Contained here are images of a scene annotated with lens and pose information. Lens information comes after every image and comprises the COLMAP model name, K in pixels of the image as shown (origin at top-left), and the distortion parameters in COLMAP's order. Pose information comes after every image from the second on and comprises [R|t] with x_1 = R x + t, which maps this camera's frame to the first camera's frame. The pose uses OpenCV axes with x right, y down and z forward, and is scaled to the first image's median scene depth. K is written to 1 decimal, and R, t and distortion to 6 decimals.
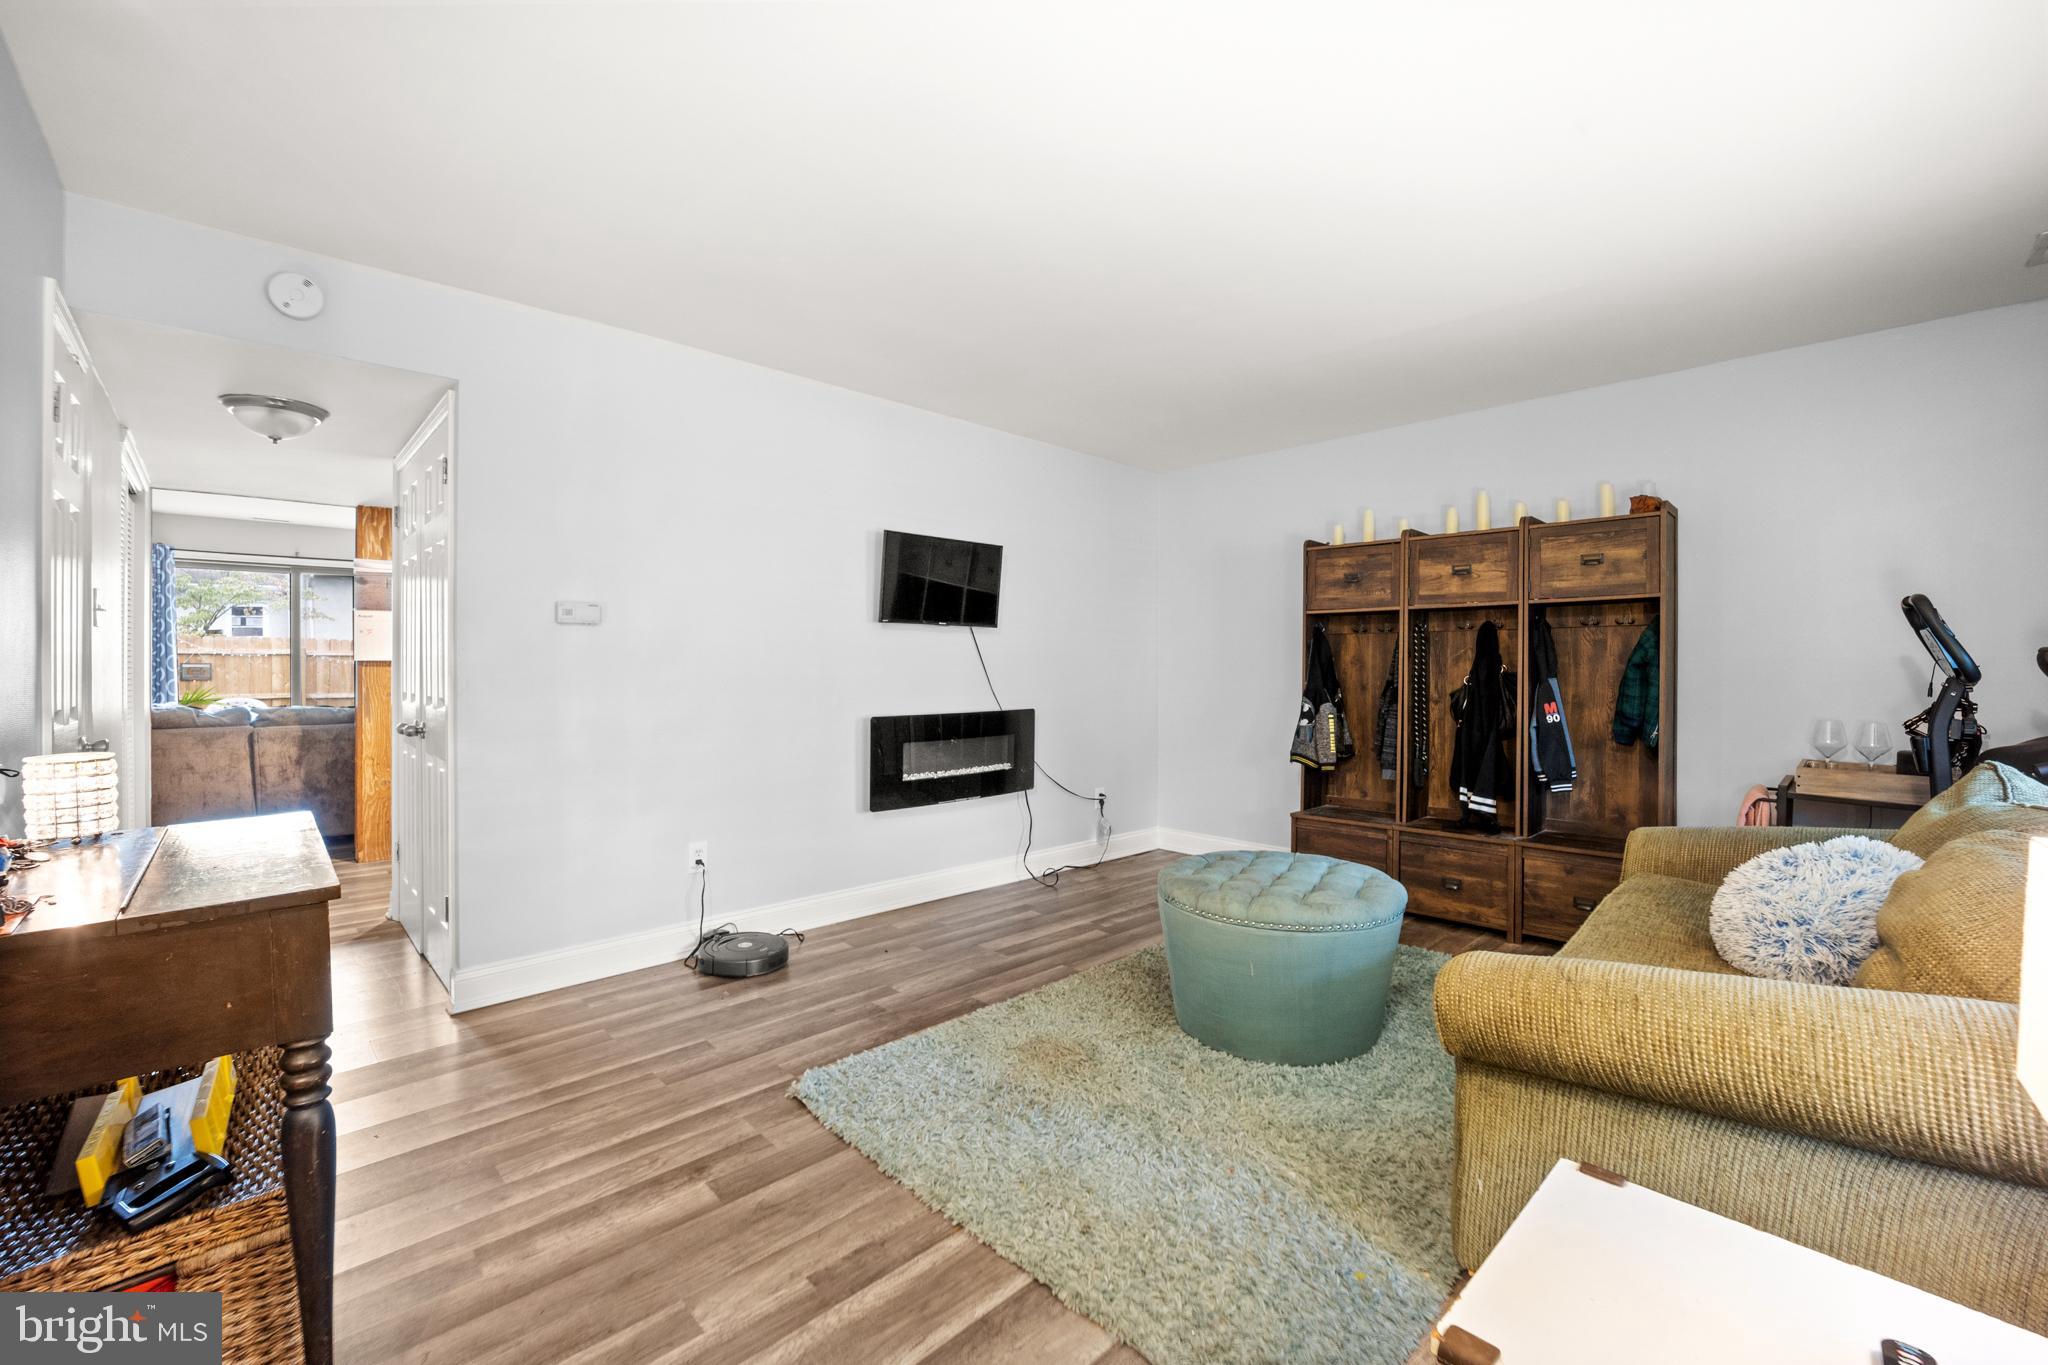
lens RADIAL K [[863.1, 0, 1029.7], [0, 863.1, 676.0], [0, 0, 1]] dist [-0.001825, -0.001184]
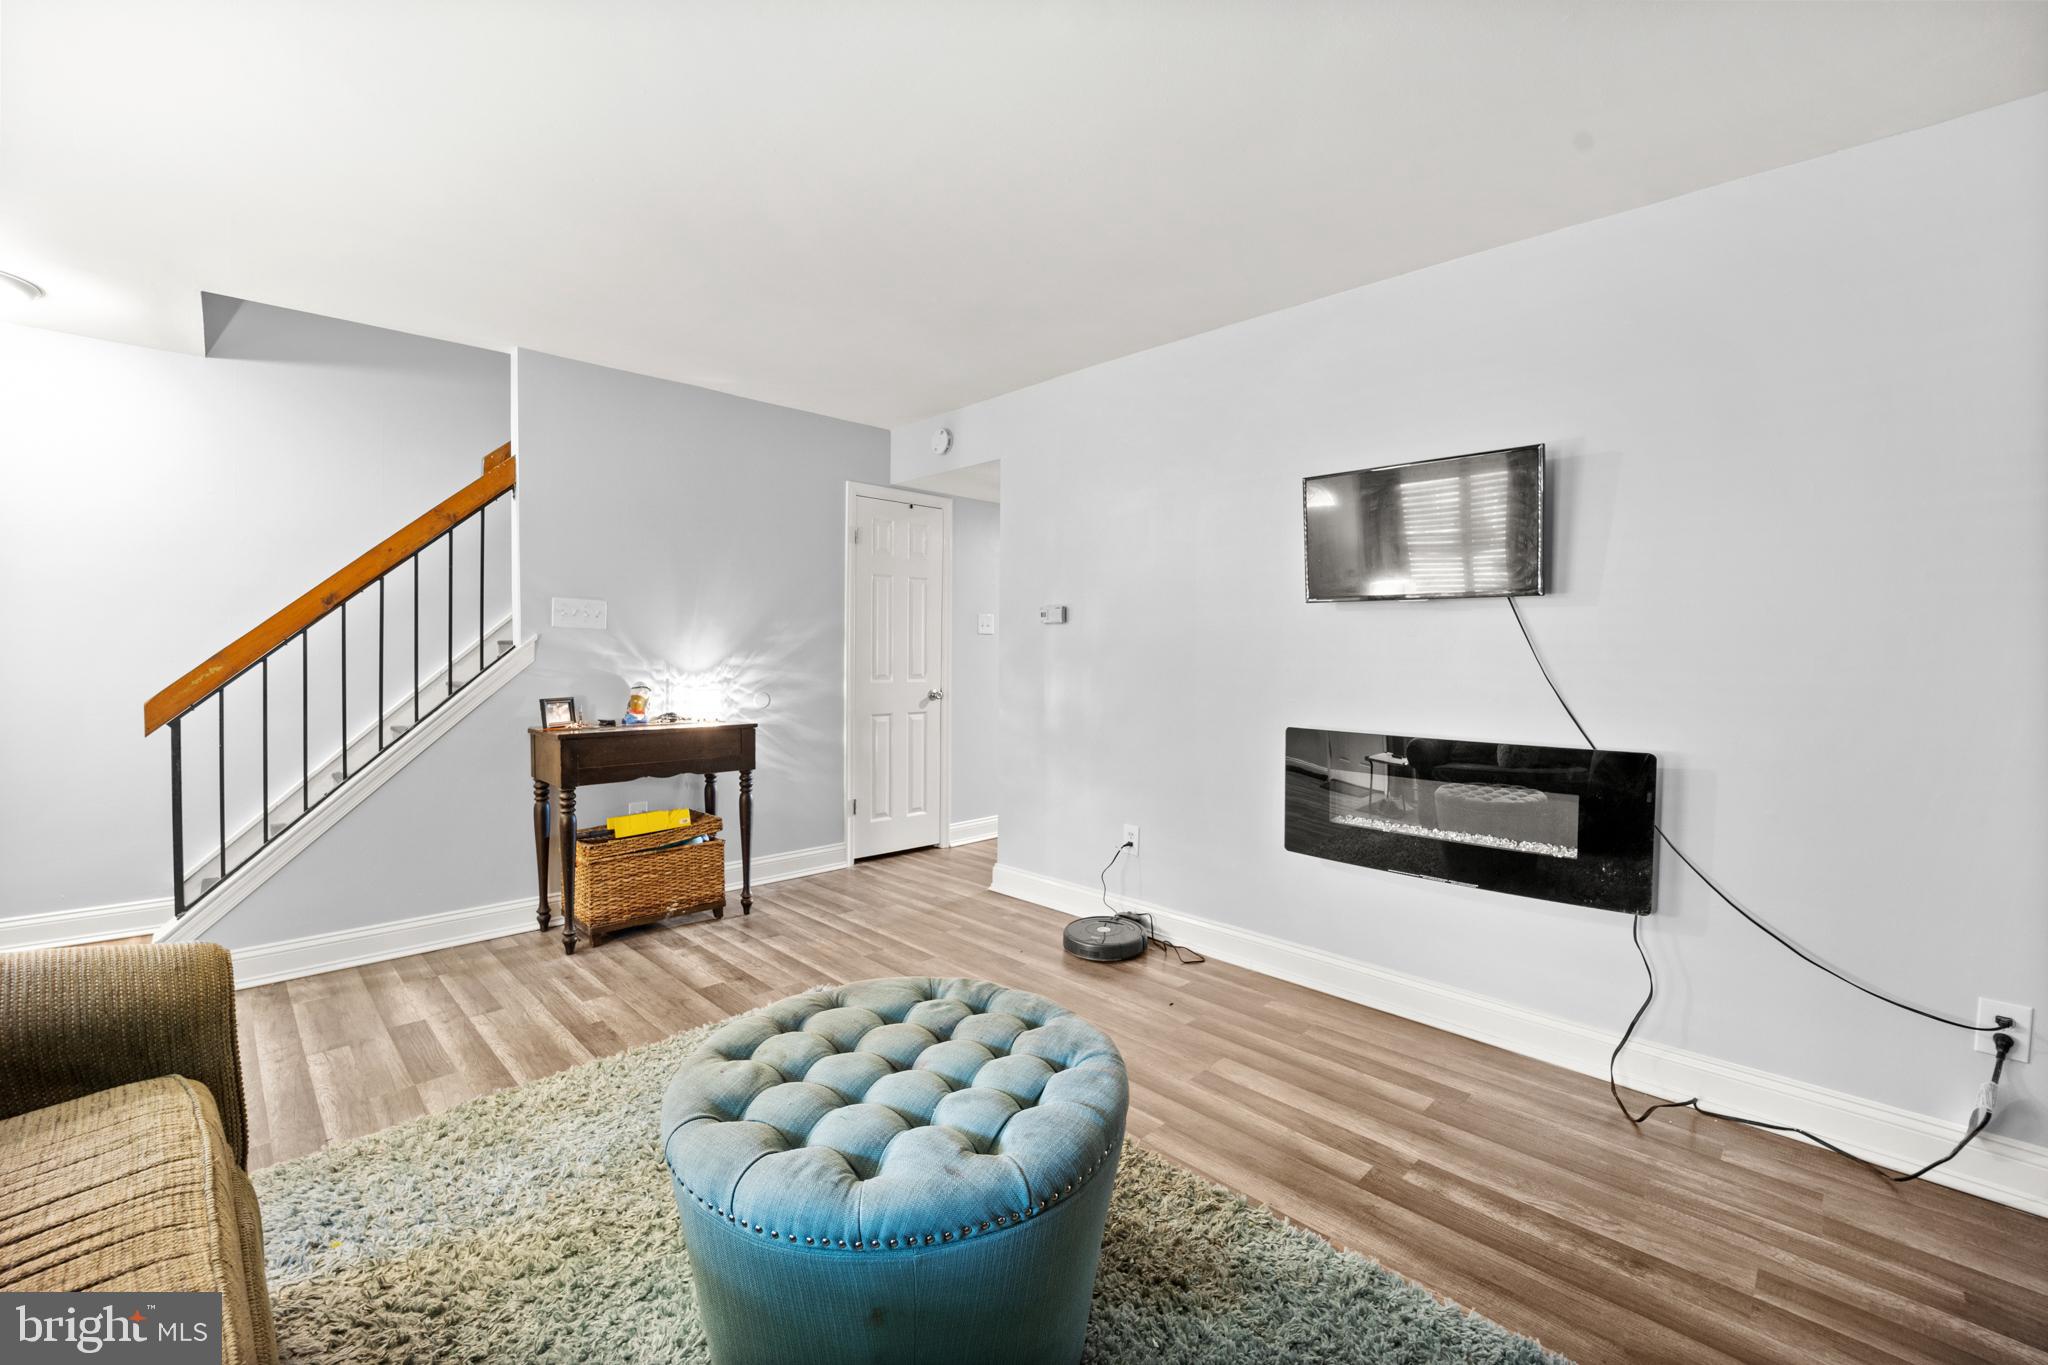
lens RADIAL K [[863.1, 0, 1035.1], [0, 863.1, 677.7], [0, 0, 1]] dist [-0.001825, -0.001184]
pose [[-0.014751, 0.028184, -0.999494, 0.679124], [-0.015636, 0.999474, 0.028414, -0.017898], [0.999769, 0.016047, -0.014302, 0.902190]]
